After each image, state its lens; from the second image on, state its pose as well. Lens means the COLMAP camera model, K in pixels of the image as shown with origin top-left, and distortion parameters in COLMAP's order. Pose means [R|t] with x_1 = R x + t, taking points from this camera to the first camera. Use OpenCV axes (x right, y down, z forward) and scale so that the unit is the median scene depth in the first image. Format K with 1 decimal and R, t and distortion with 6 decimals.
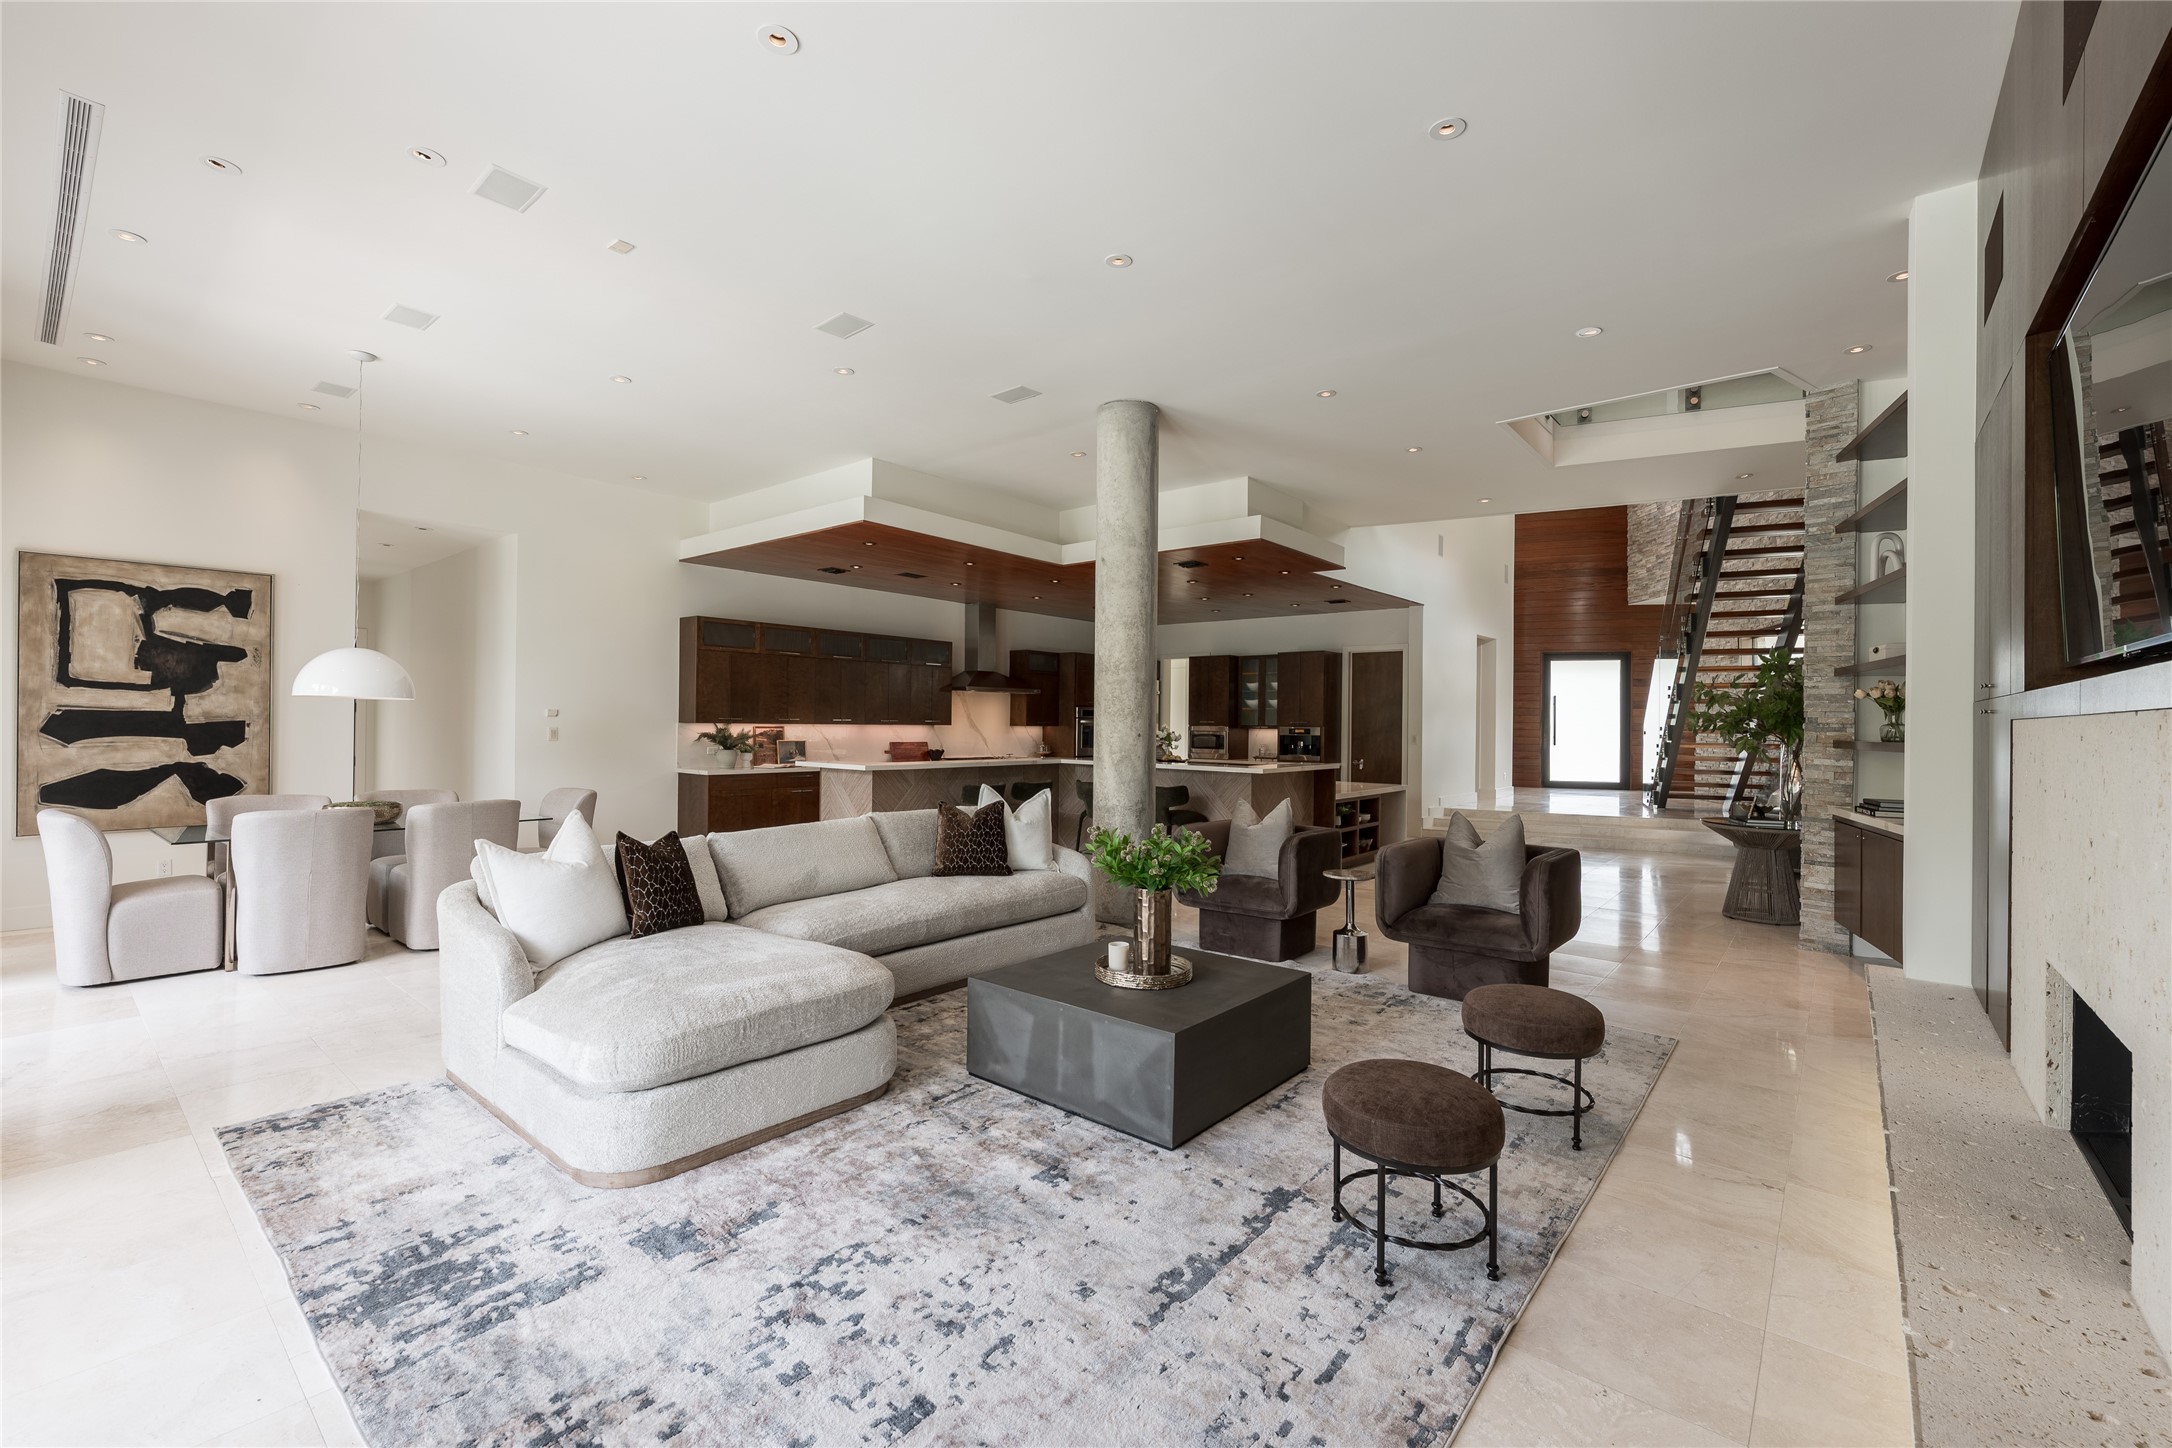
lens RADIAL K [[927.6, 0, 1082.7], [0, 927.6, 720.2], [0, 0, 1]] dist [0.001181, 0.000040]
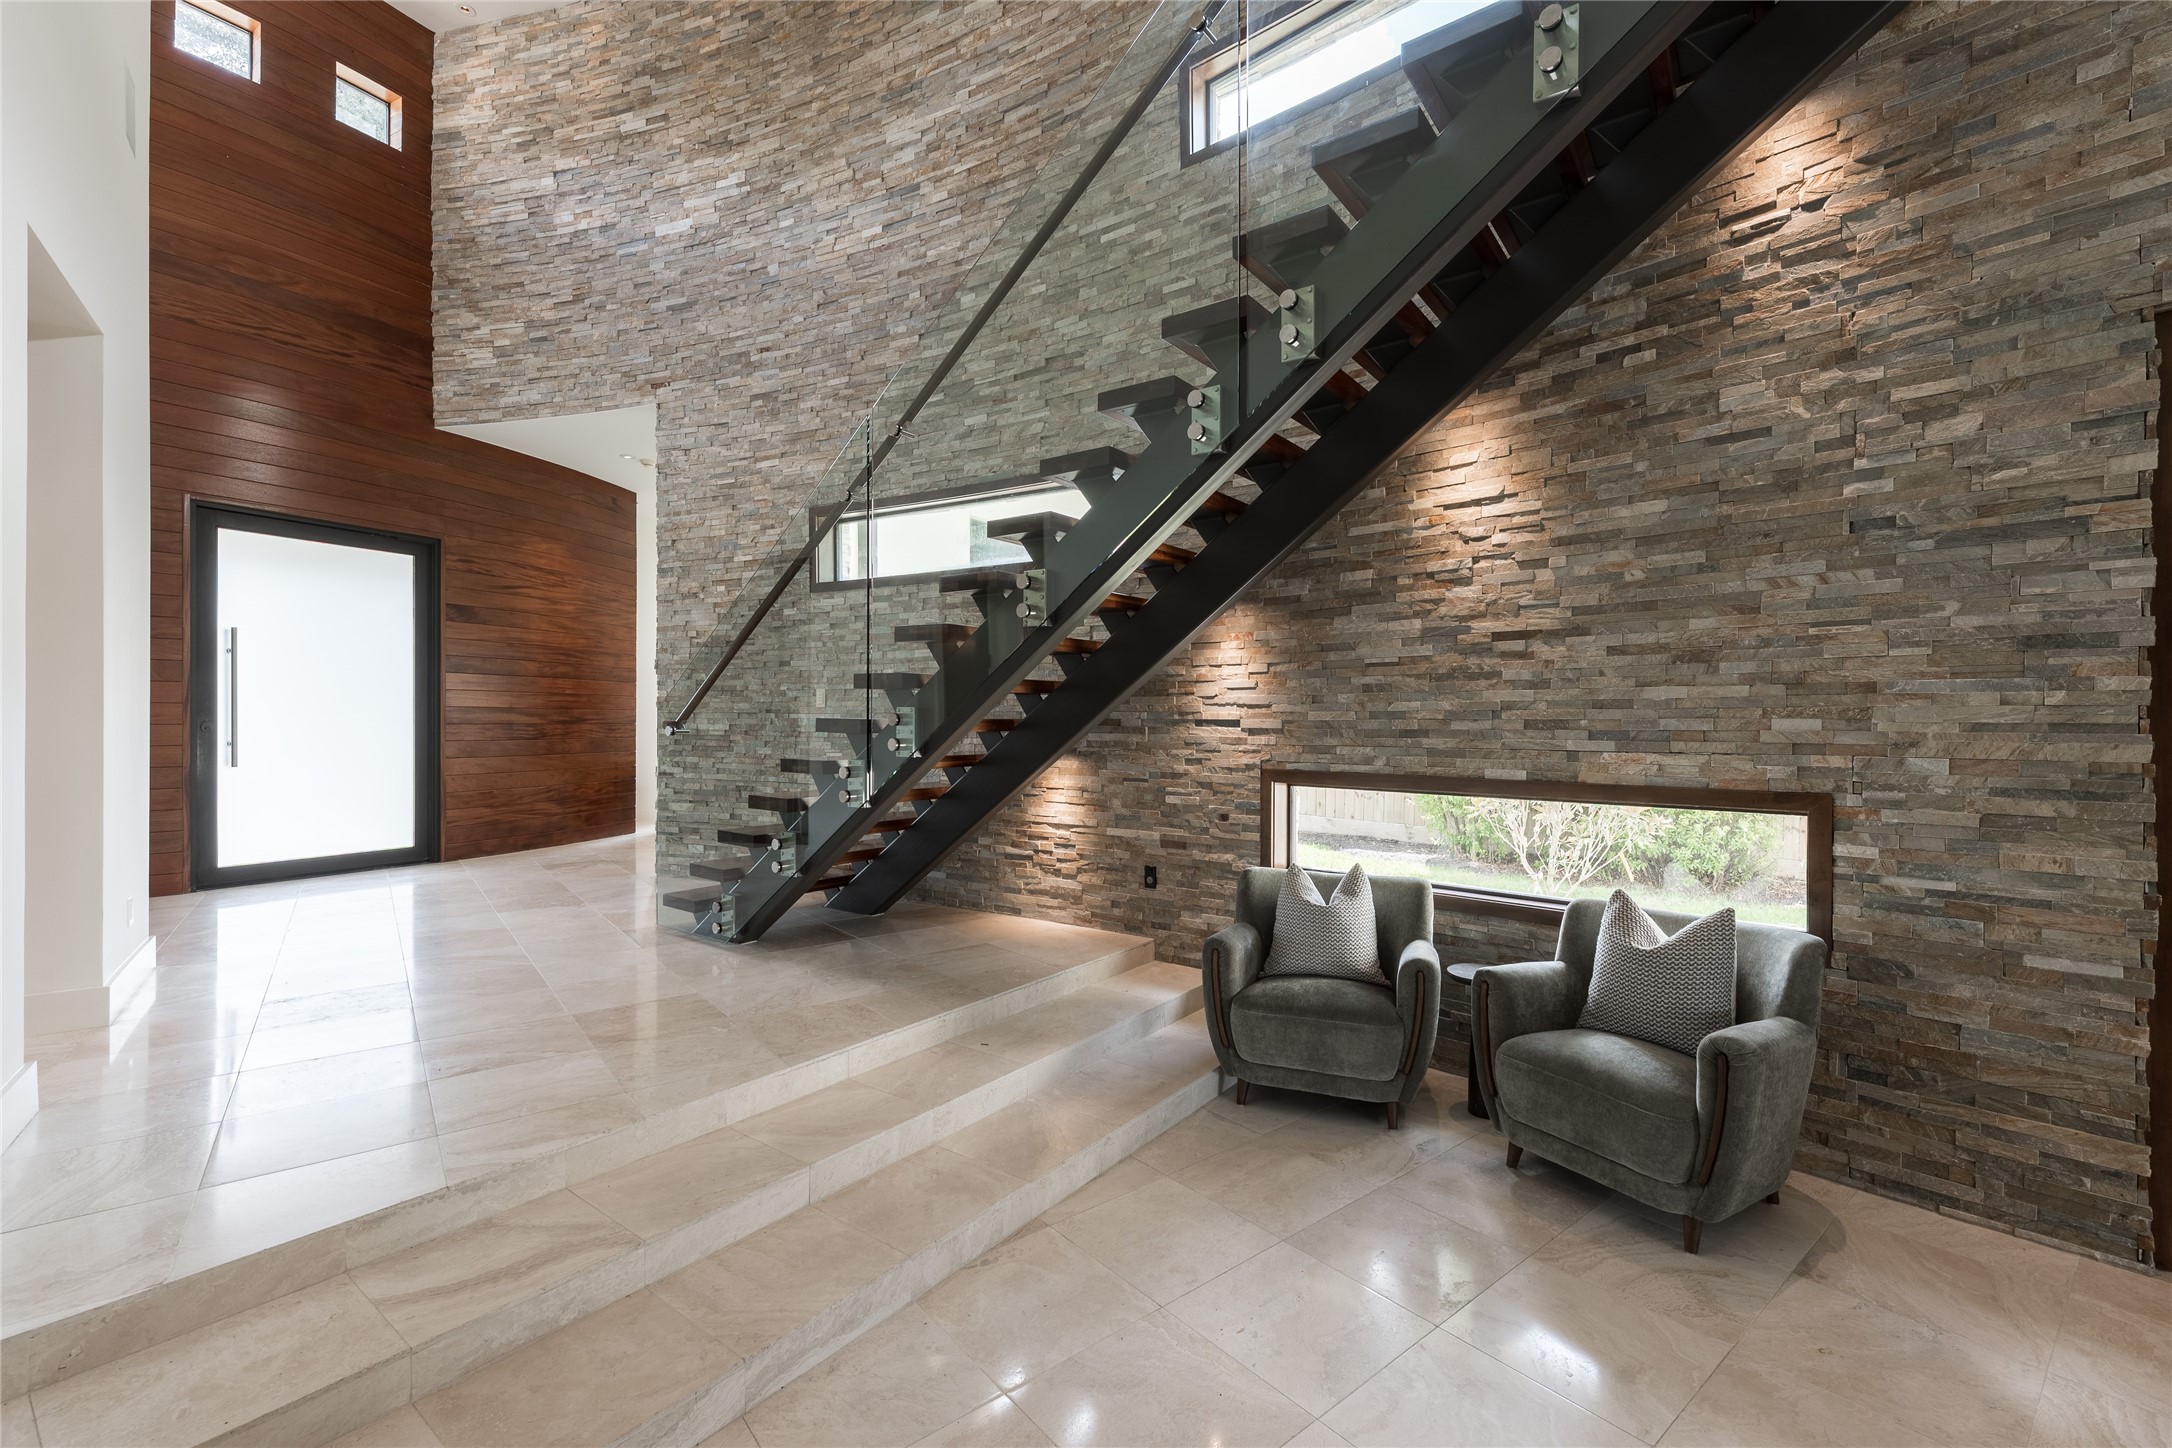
lens RADIAL K [[905.5, 0, 1068.9], [0, 905.5, 719.9], [0, 0, 1]] dist [-0.000457, -0.000004]
pose [[0.201294, -0.008921, 0.979490, 0.349543], [-0.003235, 0.999947, 0.009773, 0.006318], [-0.979525, -0.005136, 0.201255, 0.920668]]
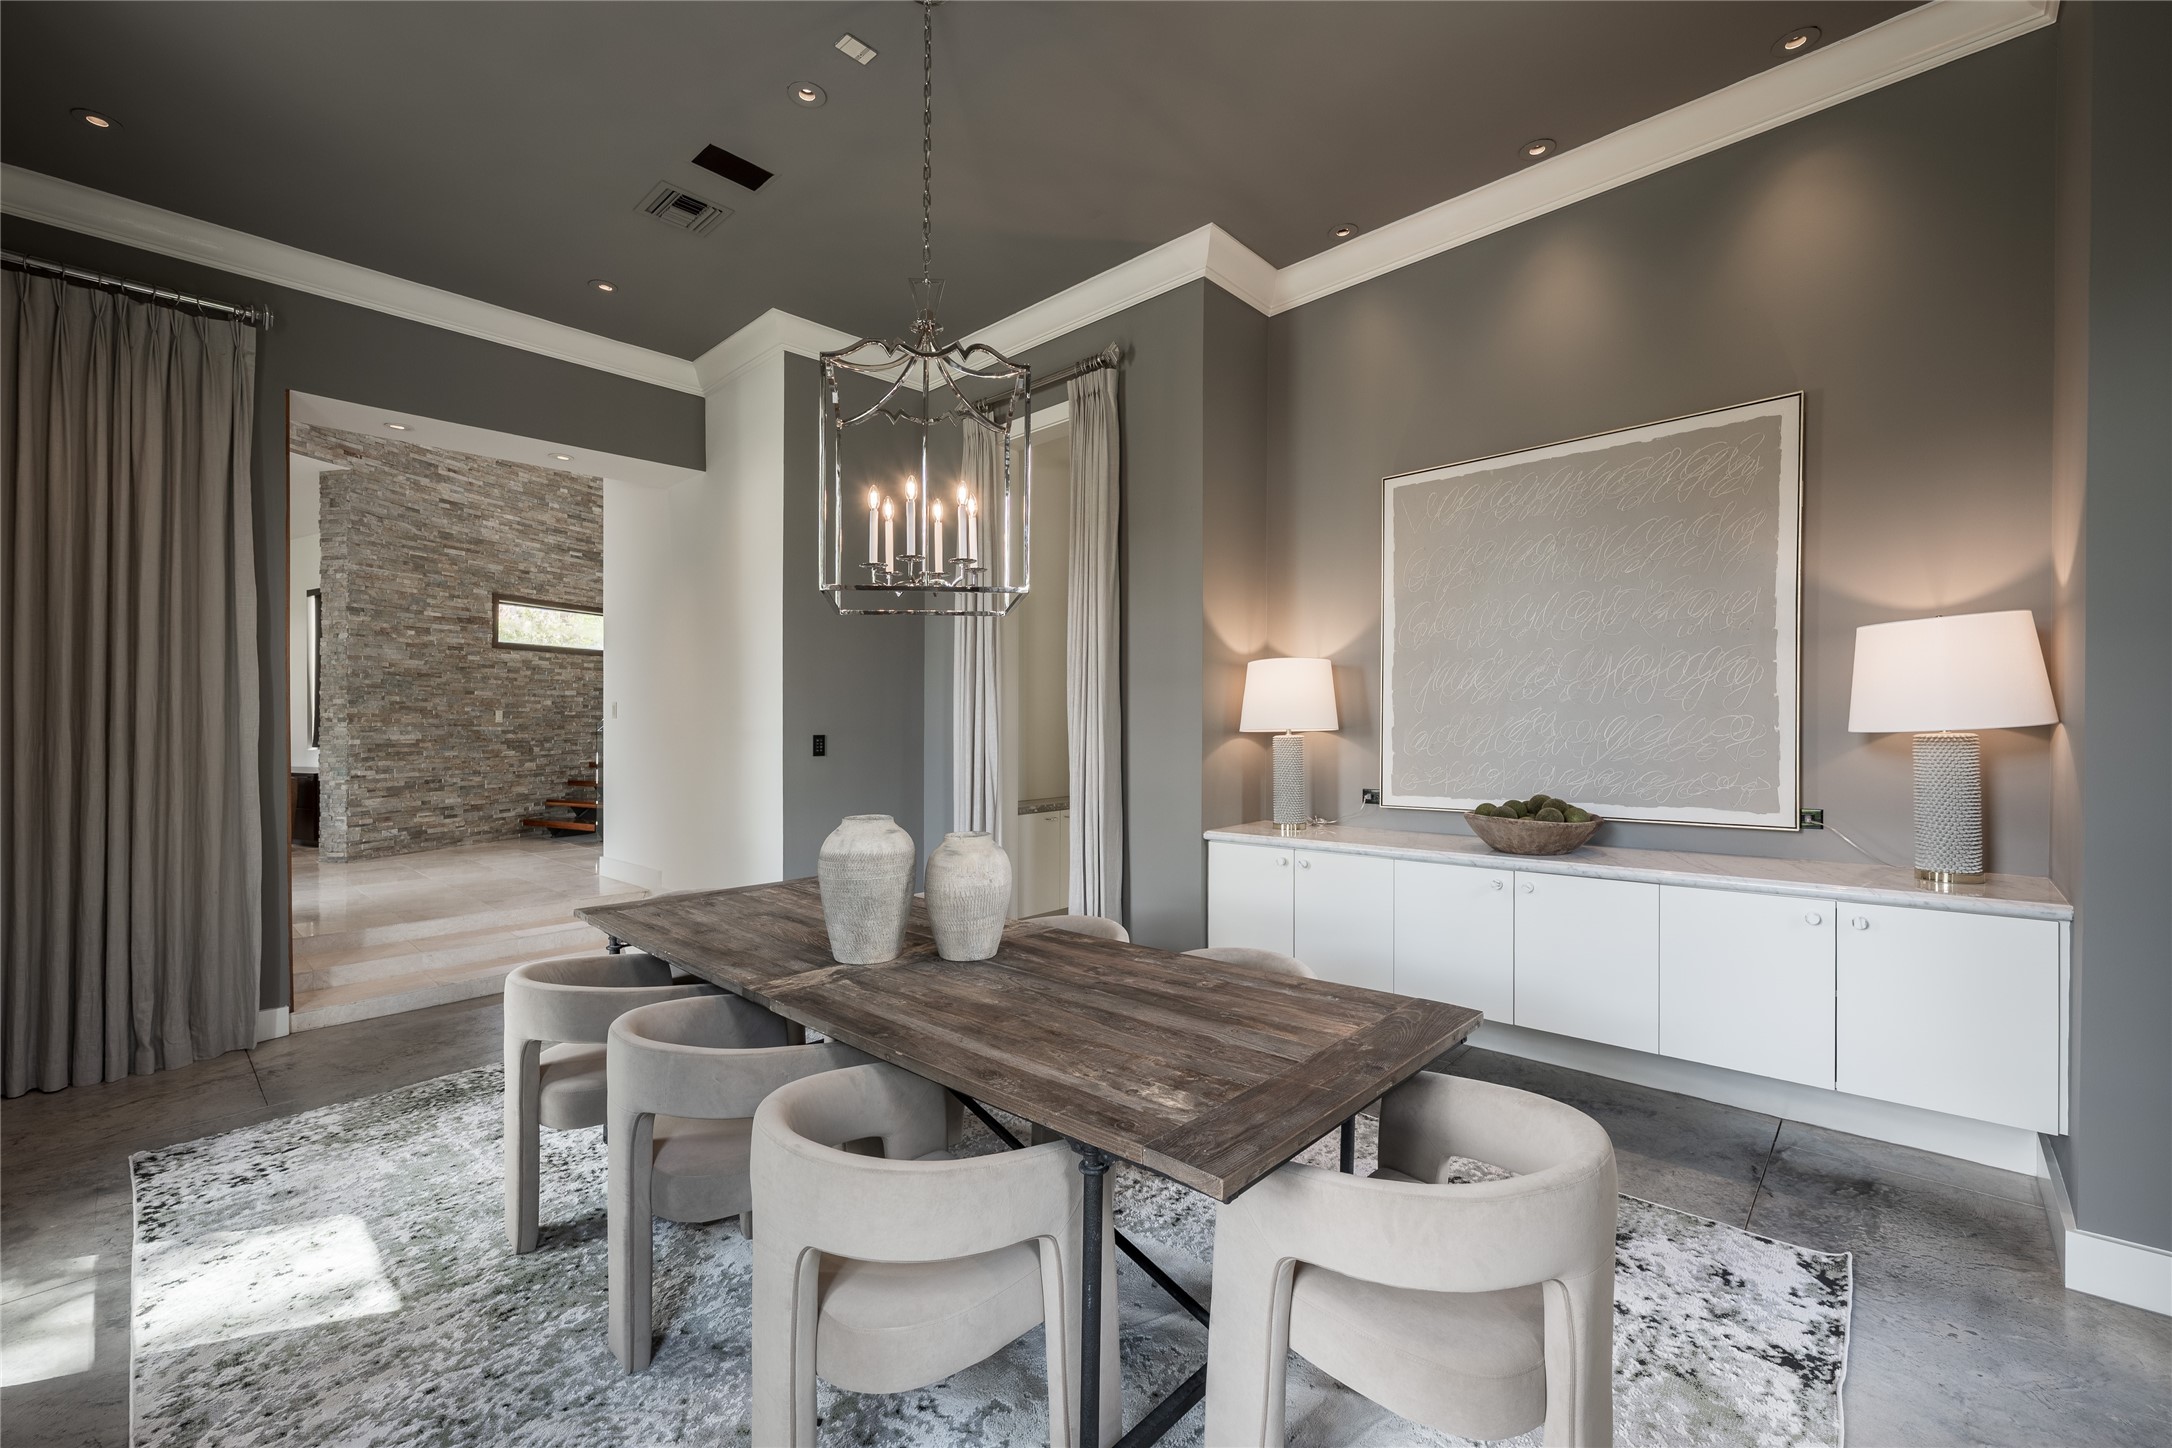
lens RADIAL K [[885.0, 0, 1086.0], [0, 885.0, 724.0], [0, 0, 1]] dist [0.000347, -0.000240]
pose [[-0.997955, -0.006352, 0.063598, 0.260460], [-0.006611, 0.999971, -0.003858, 0.005248], [-0.063571, -0.004270, -0.997968, 1.907318]]
